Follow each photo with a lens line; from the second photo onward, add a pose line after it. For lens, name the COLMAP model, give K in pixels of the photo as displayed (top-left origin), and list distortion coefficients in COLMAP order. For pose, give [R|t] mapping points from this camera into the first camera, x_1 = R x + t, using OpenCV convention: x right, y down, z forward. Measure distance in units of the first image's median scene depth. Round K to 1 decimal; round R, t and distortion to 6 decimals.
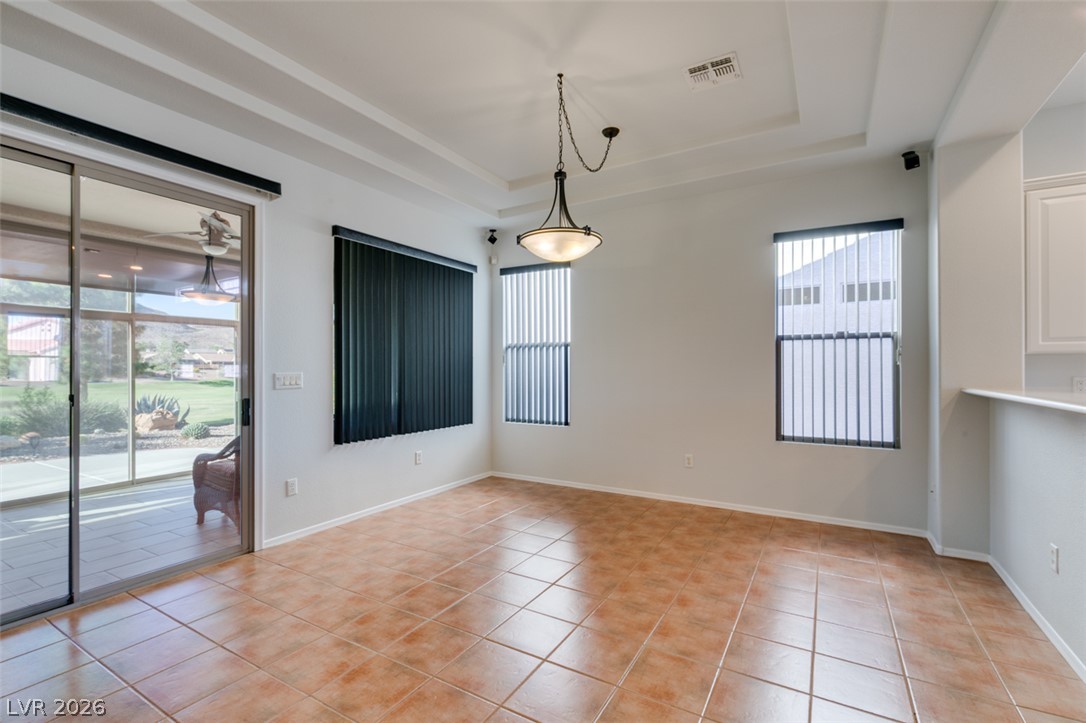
lens RADIAL K [[484.7, 0, 541.5], [0, 484.7, 365.5], [0, 0, 1]] dist [0.000456, 0.000033]
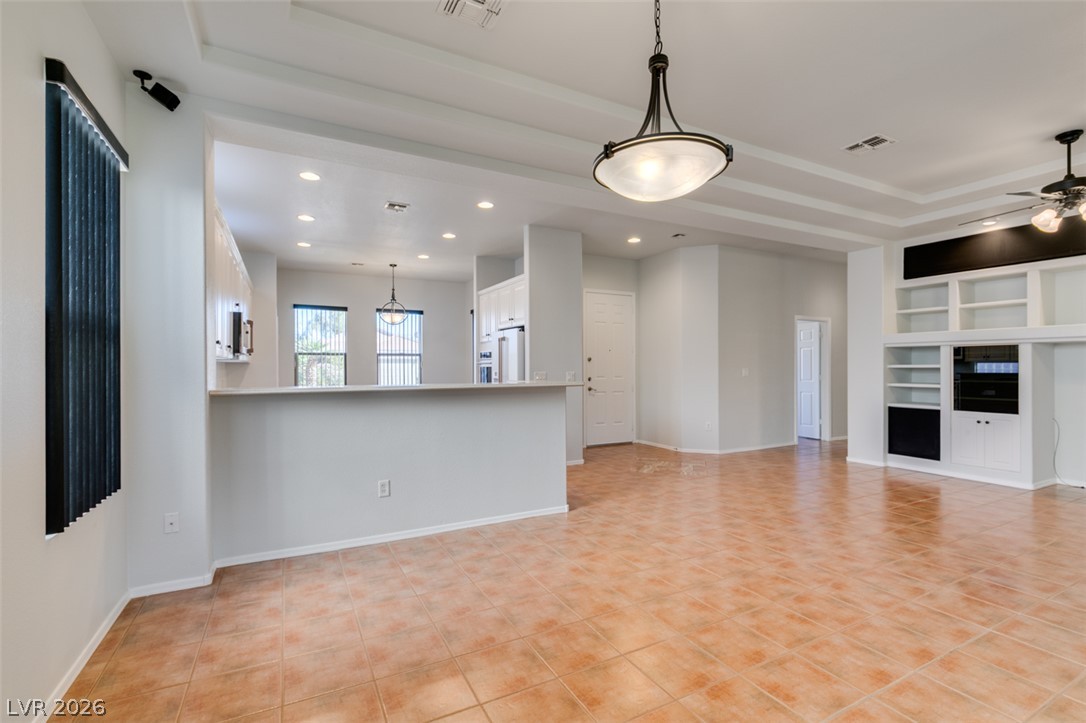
lens RADIAL K [[487.1, 0, 539.9], [0, 487.1, 365.3], [0, 0, 1]] dist [0.000407, -0.000076]
pose [[-0.849730, 0.005506, 0.527190, -0.126492], [0.002800, 0.999978, -0.005930, 0.004311], [-0.527211, -0.003563, -0.849727, 1.249867]]
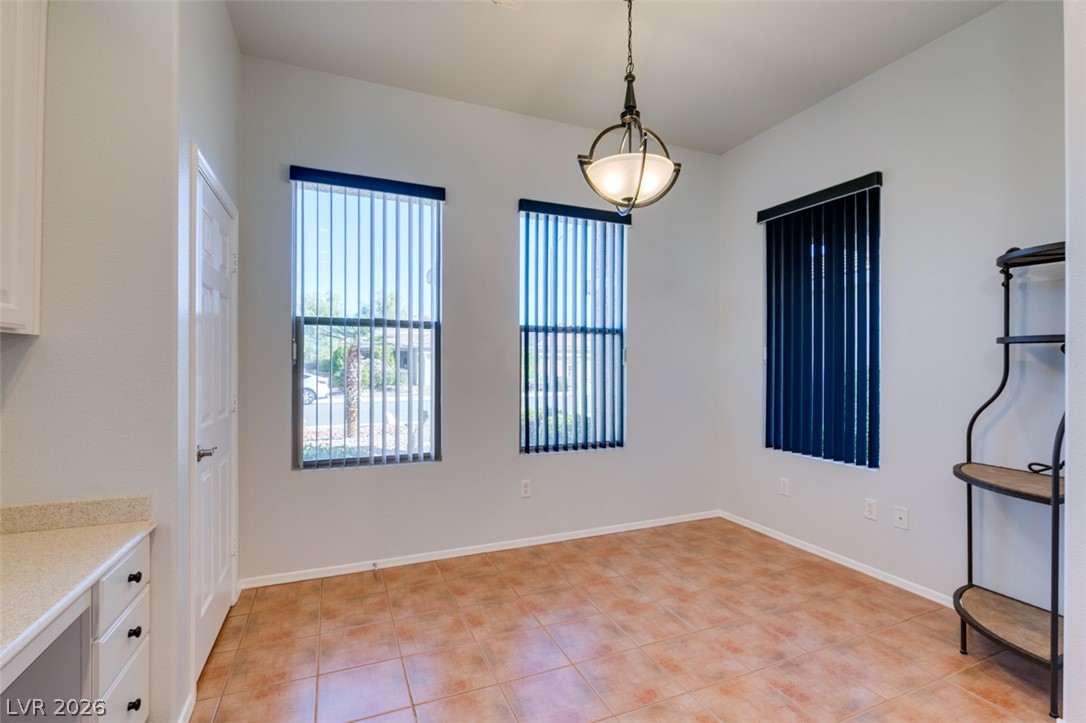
lens RADIAL K [[492.6, 0, 540.7], [0, 492.6, 364.1], [0, 0, 1]] dist [0.003322, -0.000317]
pose [[-0.803762, -0.002723, 0.594945, 1.323338], [-0.005258, 0.999983, -0.002526, 0.001645], [-0.594928, -0.005158, -0.803762, 0.281202]]
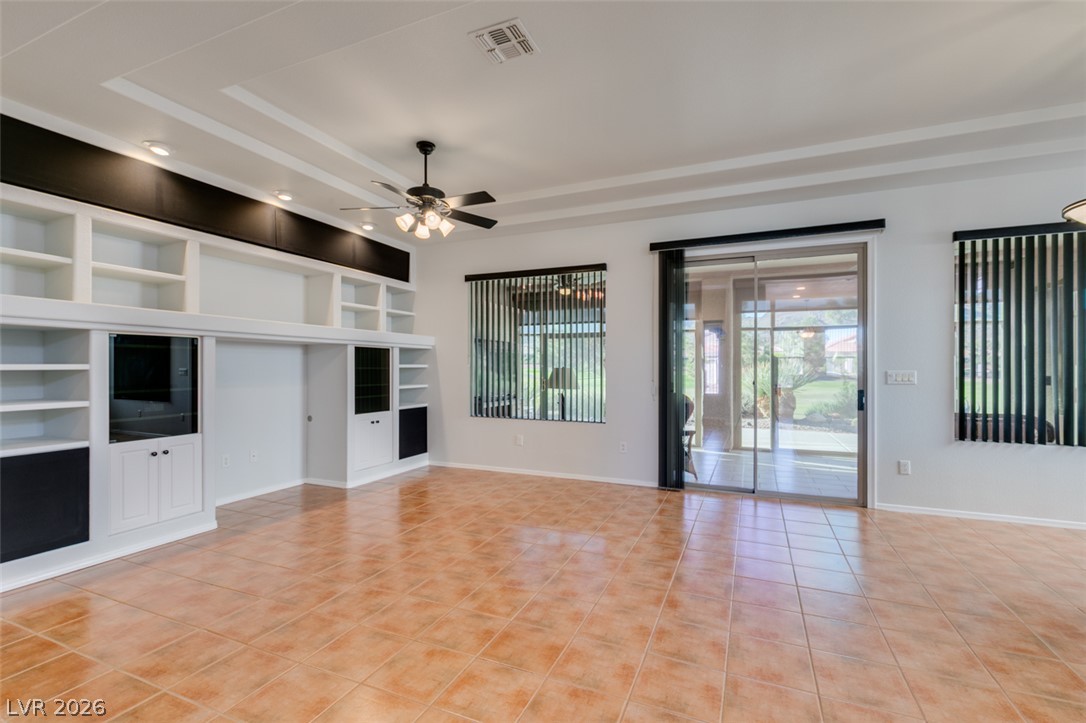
lens RADIAL K [[487.1, 0, 539.9], [0, 487.1, 365.3], [0, 0, 1]] dist [0.000407, -0.000076]
pose [[0.122336, -0.001689, -0.992487, 0.529491], [0.001914, 0.999997, -0.001466, 0.001322], [0.992487, -0.001720, 0.122339, -0.028568]]
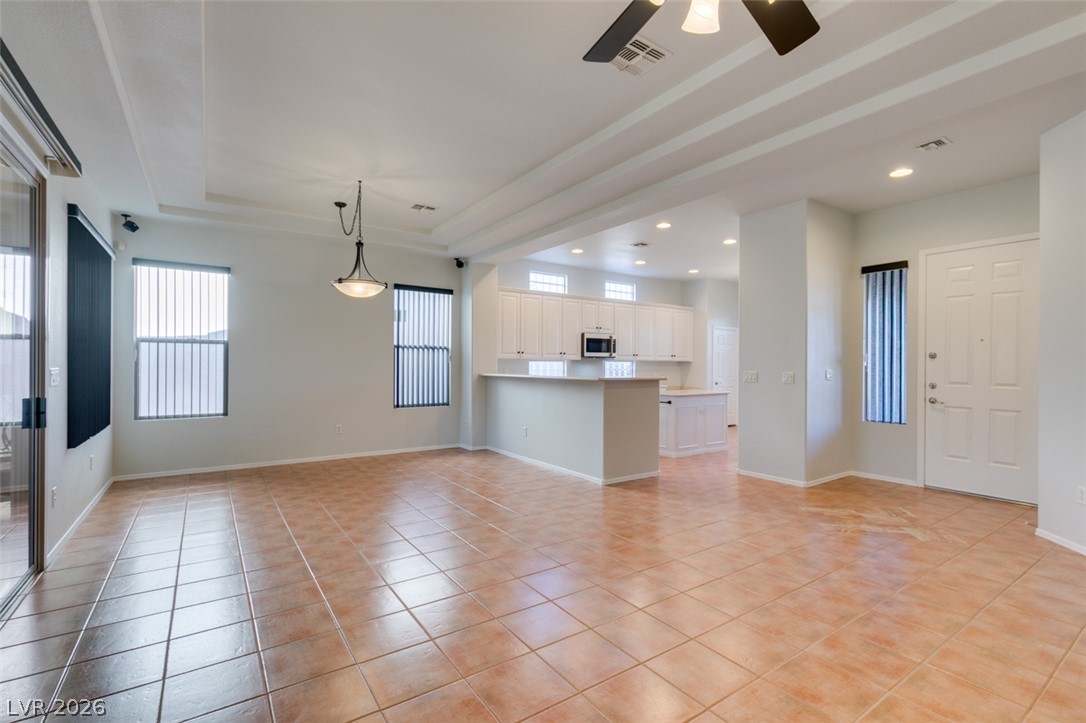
lens RADIAL K [[489.0, 0, 543.0], [0, 489.0, 361.5], [0, 0, 1]] dist [0.000372, -0.000252]
pose [[0.417626, 0.008676, 0.908578, -0.908101], [-0.008035, 0.999951, -0.005855, 0.000673], [-0.908583, -0.004855, 0.417675, -0.176950]]
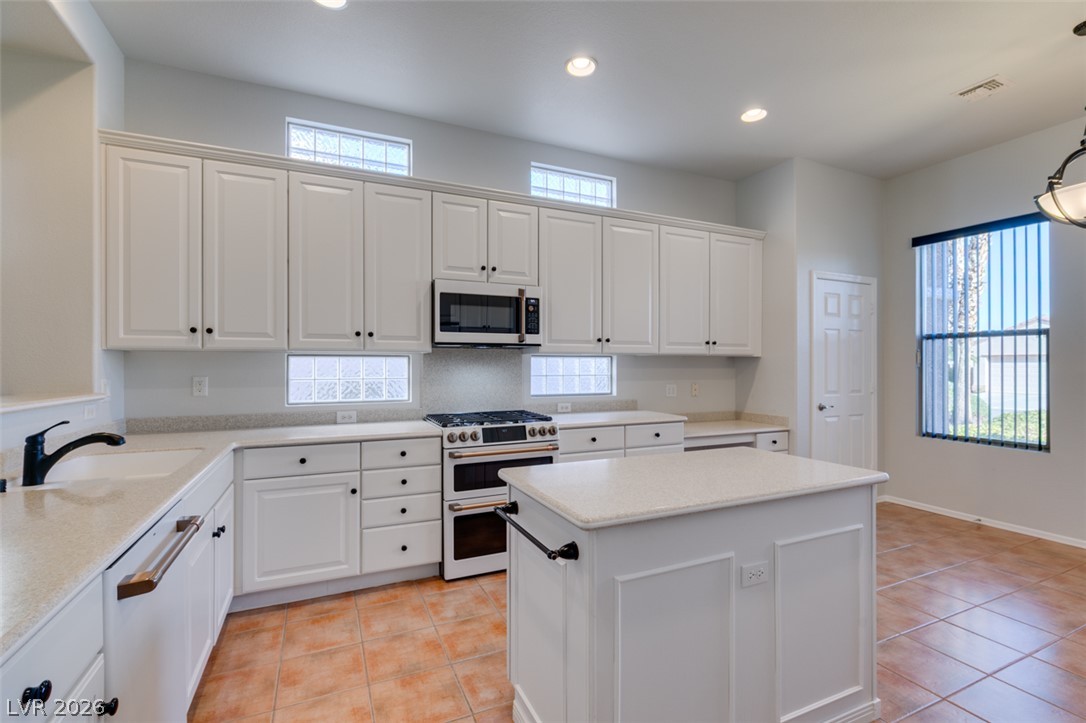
lens RADIAL K [[485.6, 0, 540.9], [0, 485.6, 363.8], [0, 0, 1]] dist [-0.003007, -0.000831]
pose [[0.573058, 0.003033, 0.819509, 0.631696], [-0.002240, 0.999995, -0.002135, 0.000077], [-0.819512, -0.000612, 0.573062, -0.033288]]
